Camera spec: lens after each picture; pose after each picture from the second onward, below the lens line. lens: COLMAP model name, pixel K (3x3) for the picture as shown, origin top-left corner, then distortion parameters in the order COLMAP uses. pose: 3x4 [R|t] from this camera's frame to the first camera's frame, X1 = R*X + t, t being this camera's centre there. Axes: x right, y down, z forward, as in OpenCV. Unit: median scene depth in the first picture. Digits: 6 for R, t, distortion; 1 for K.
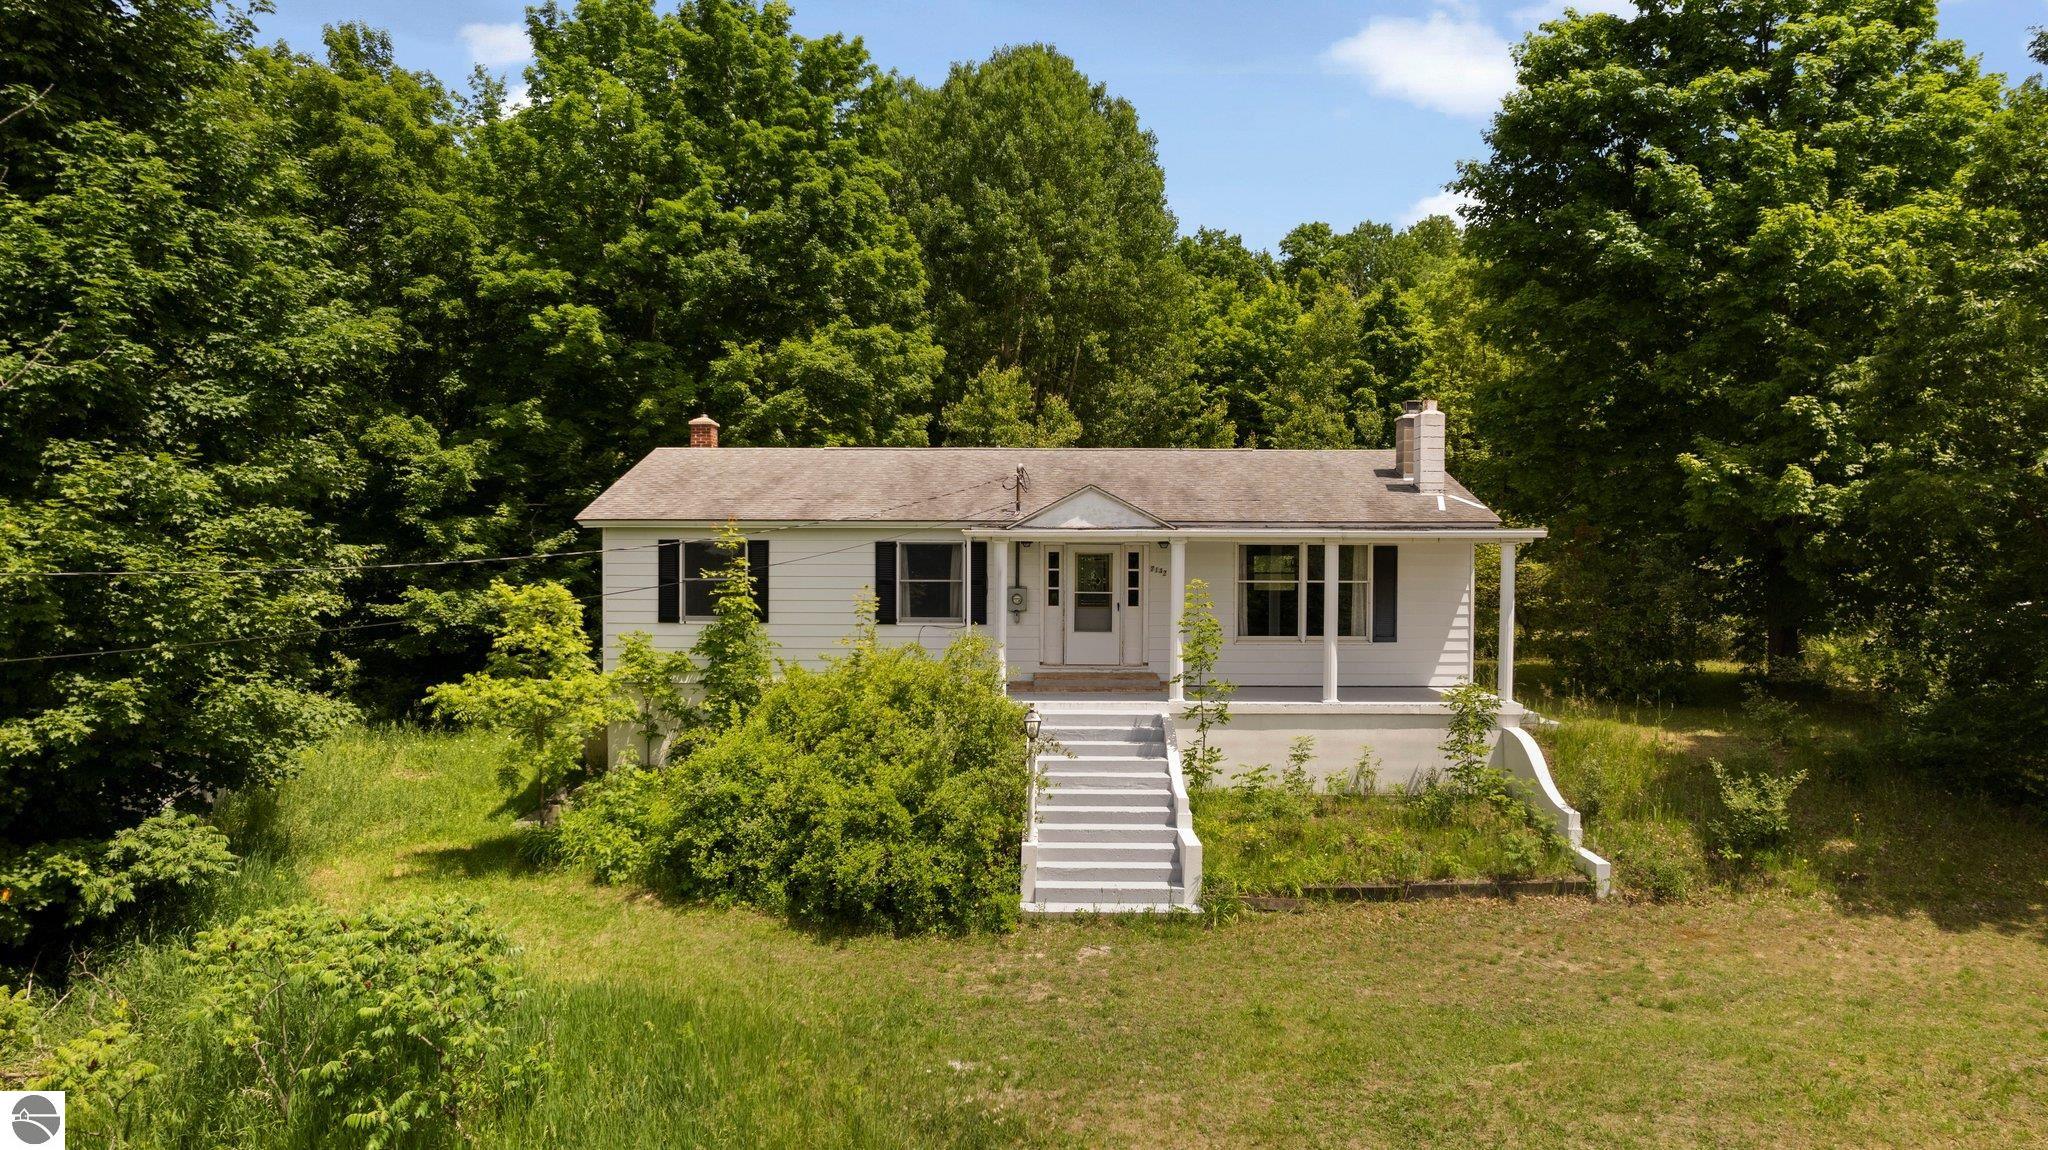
lens RADIAL K [[1343.0, 0, 1022.3], [0, 1343.0, 568.0], [0, 0, 1]] dist [-0.071241, 0.056382]
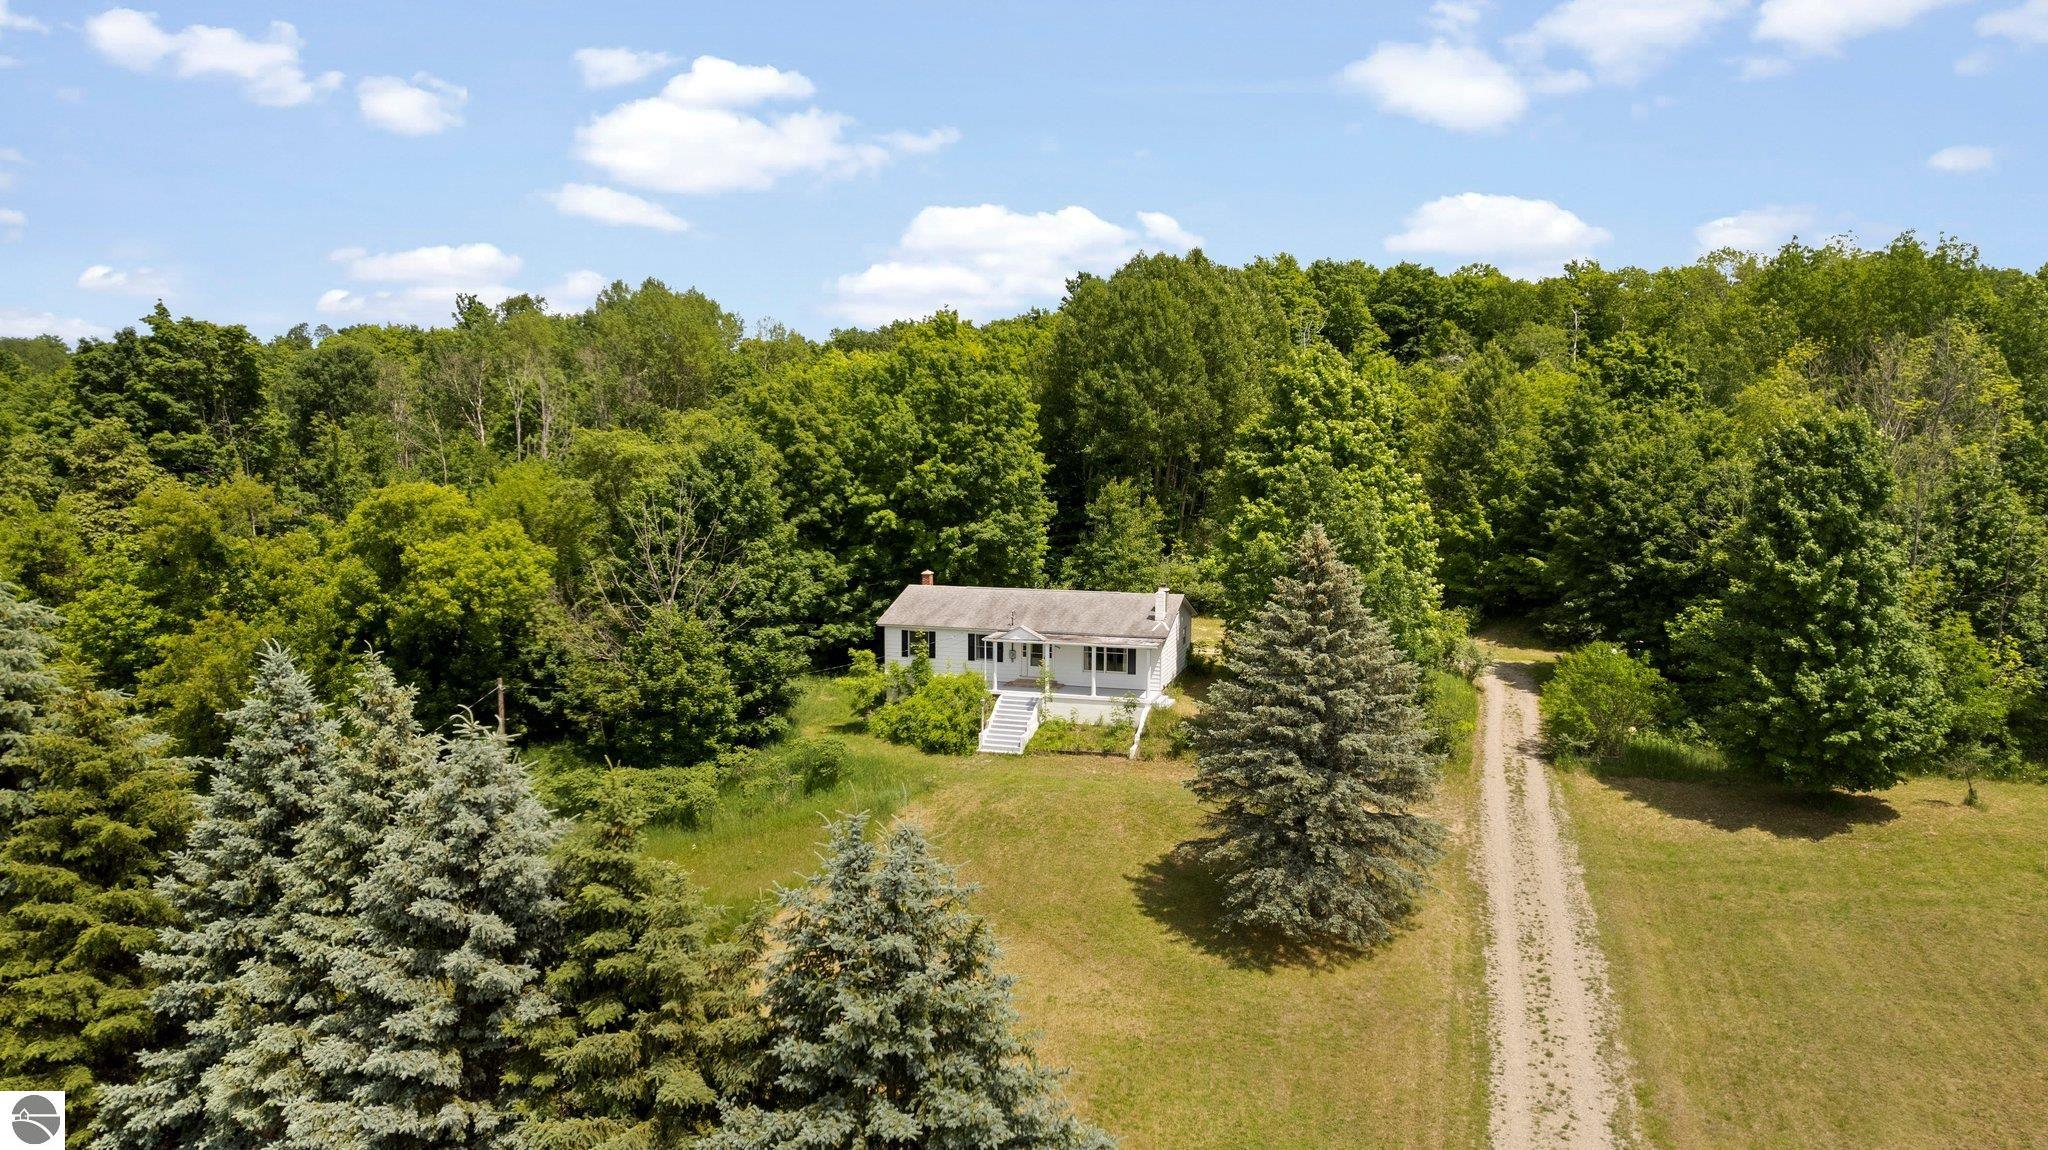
lens RADIAL K [[1343.0, 0, 1035.6], [0, 1343.0, 565.7], [0, 0, 1]] dist [-0.071241, 0.056382]
pose [[0.964116, 0.027632, -0.264040, 0.846600], [-0.005699, 0.996493, 0.083478, -0.431733], [0.265421, -0.078977, 0.960892, -1.897951]]
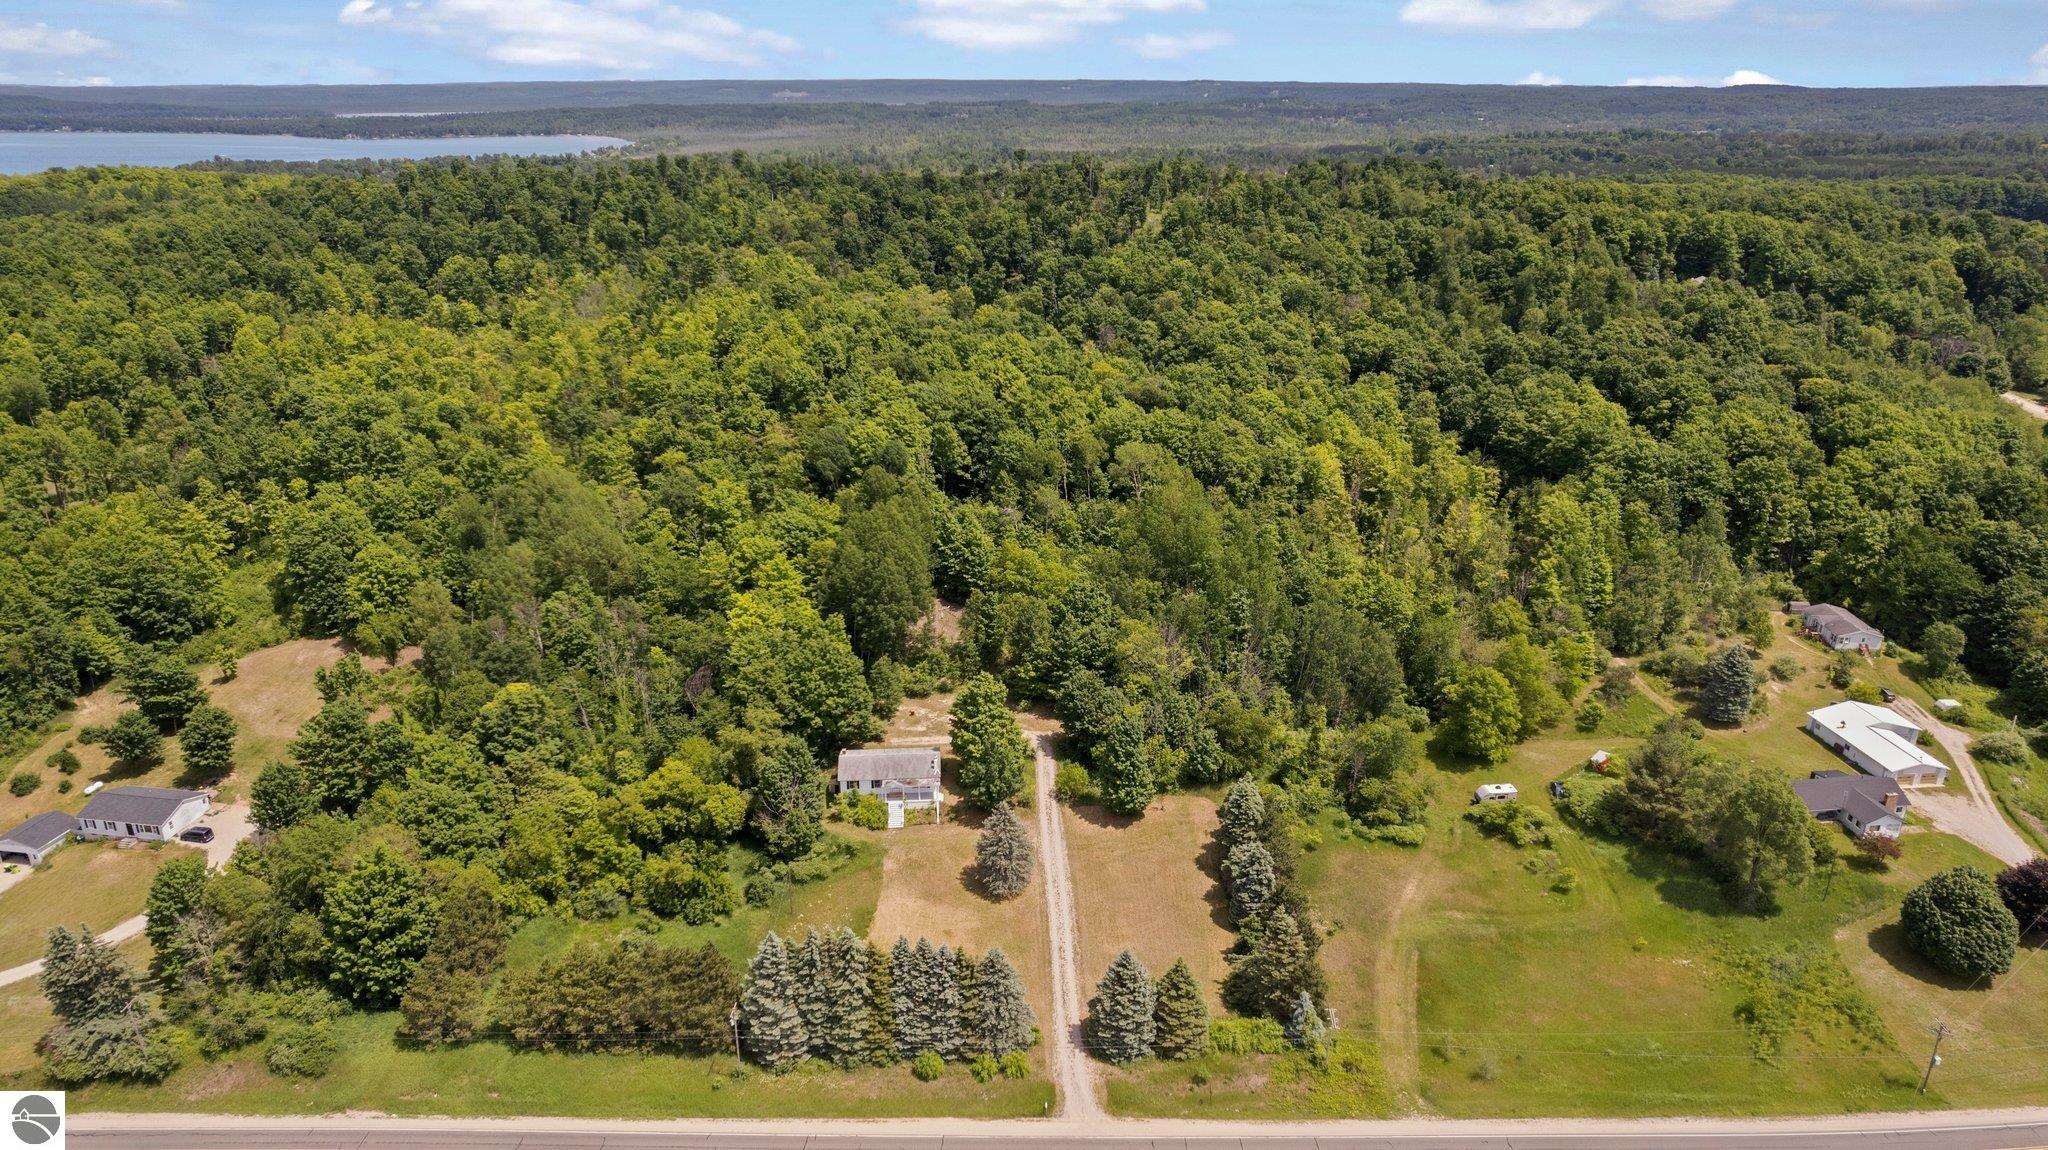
lens RADIAL K [[1343.0, 0, 1077.9], [0, 1343.0, 577.5], [0, 0, 1]] dist [-0.071241, 0.056382]
pose [[0.993260, -0.030973, 0.111690, 0.309984], [-0.009211, 0.939494, 0.342442, -4.391579], [-0.115538, -0.341163, 0.932877, -7.086755]]
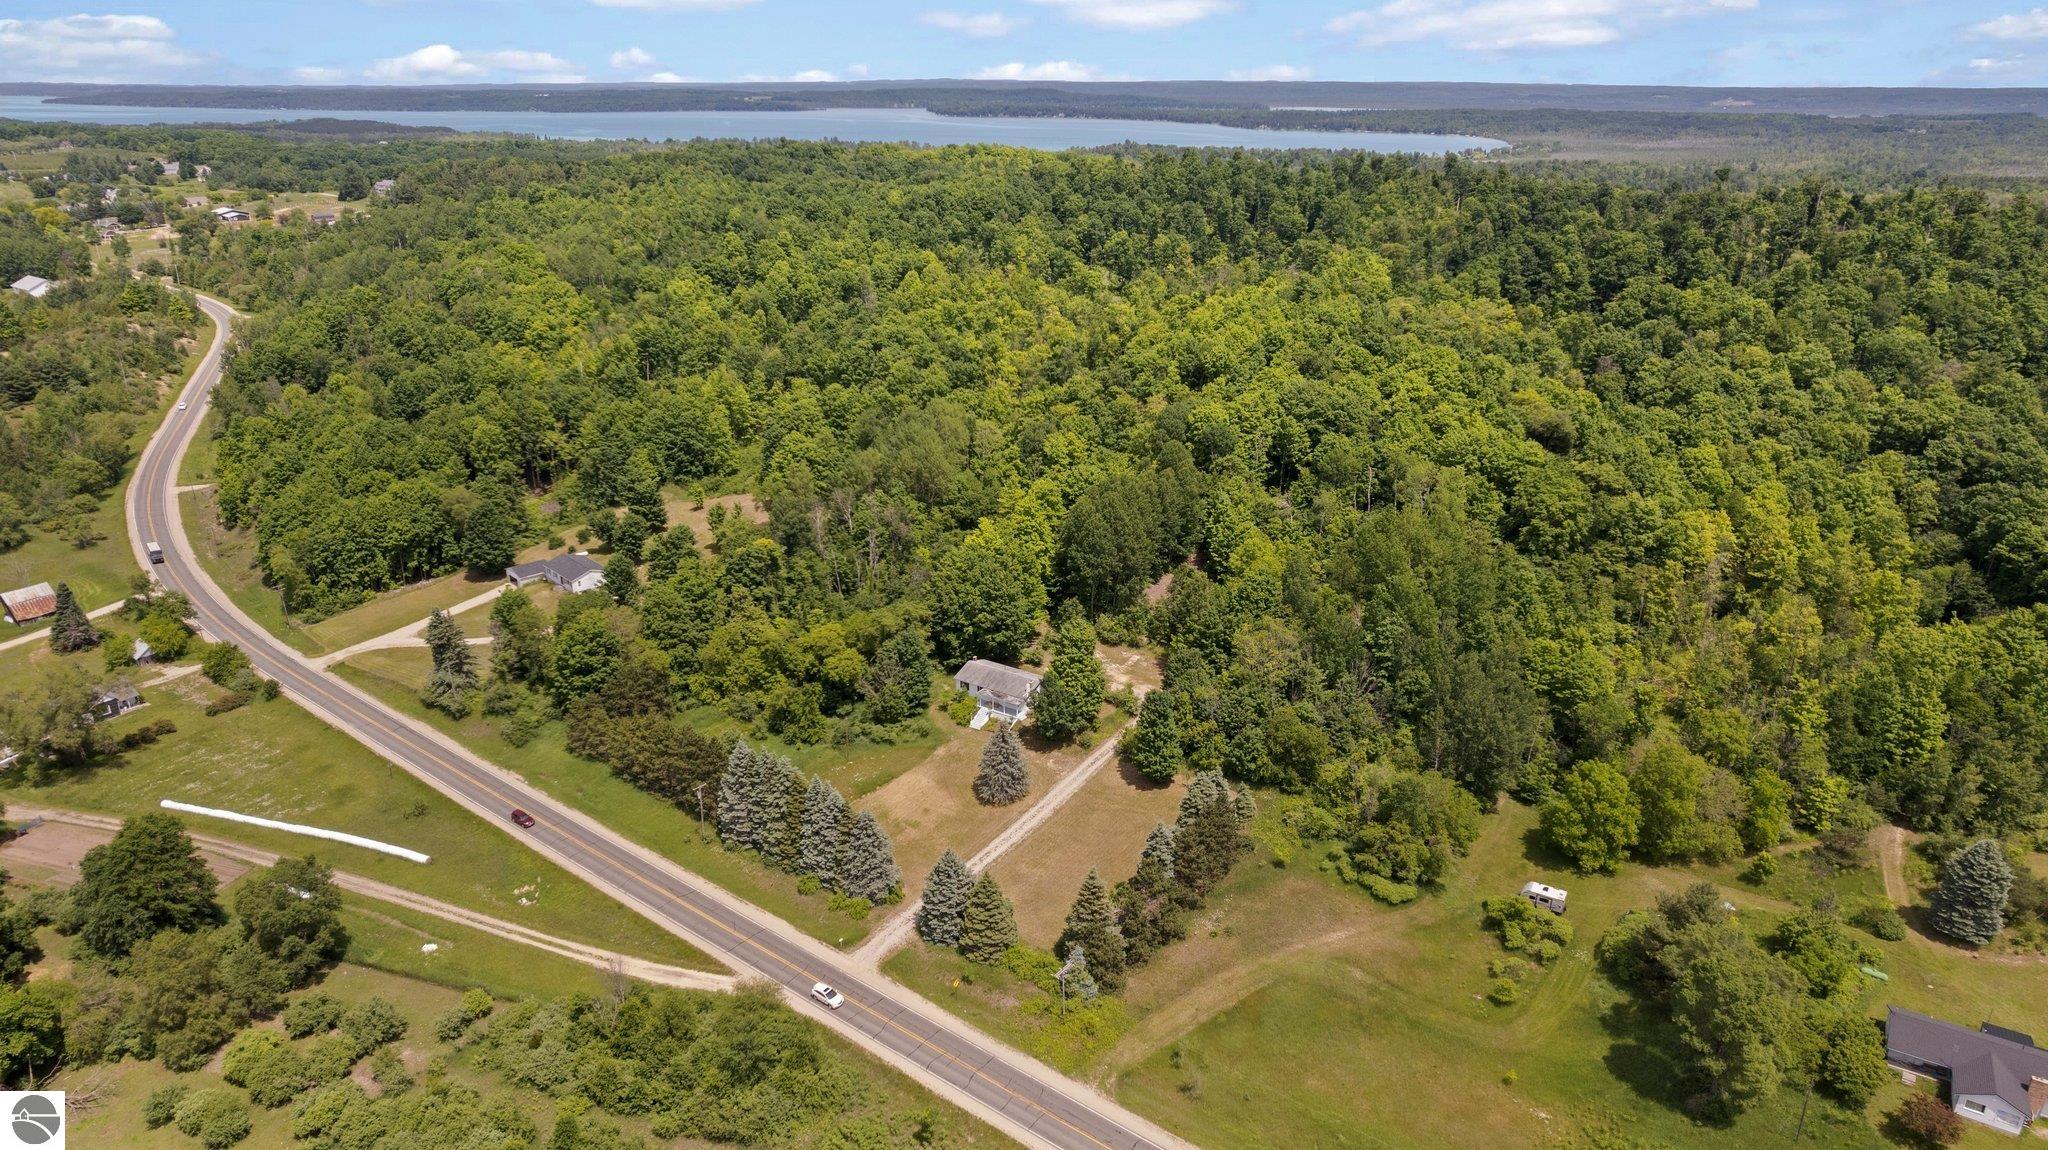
lens RADIAL K [[1343.0, 0, 1031.1], [0, 1343.0, 586.2], [0, 0, 1]] dist [-0.071241, 0.056382]
pose [[0.849160, 0.198279, -0.489502, 5.243275], [-0.013978, 0.934963, 0.354470, -4.484062], [0.527951, -0.294160, 0.796705, -6.929036]]
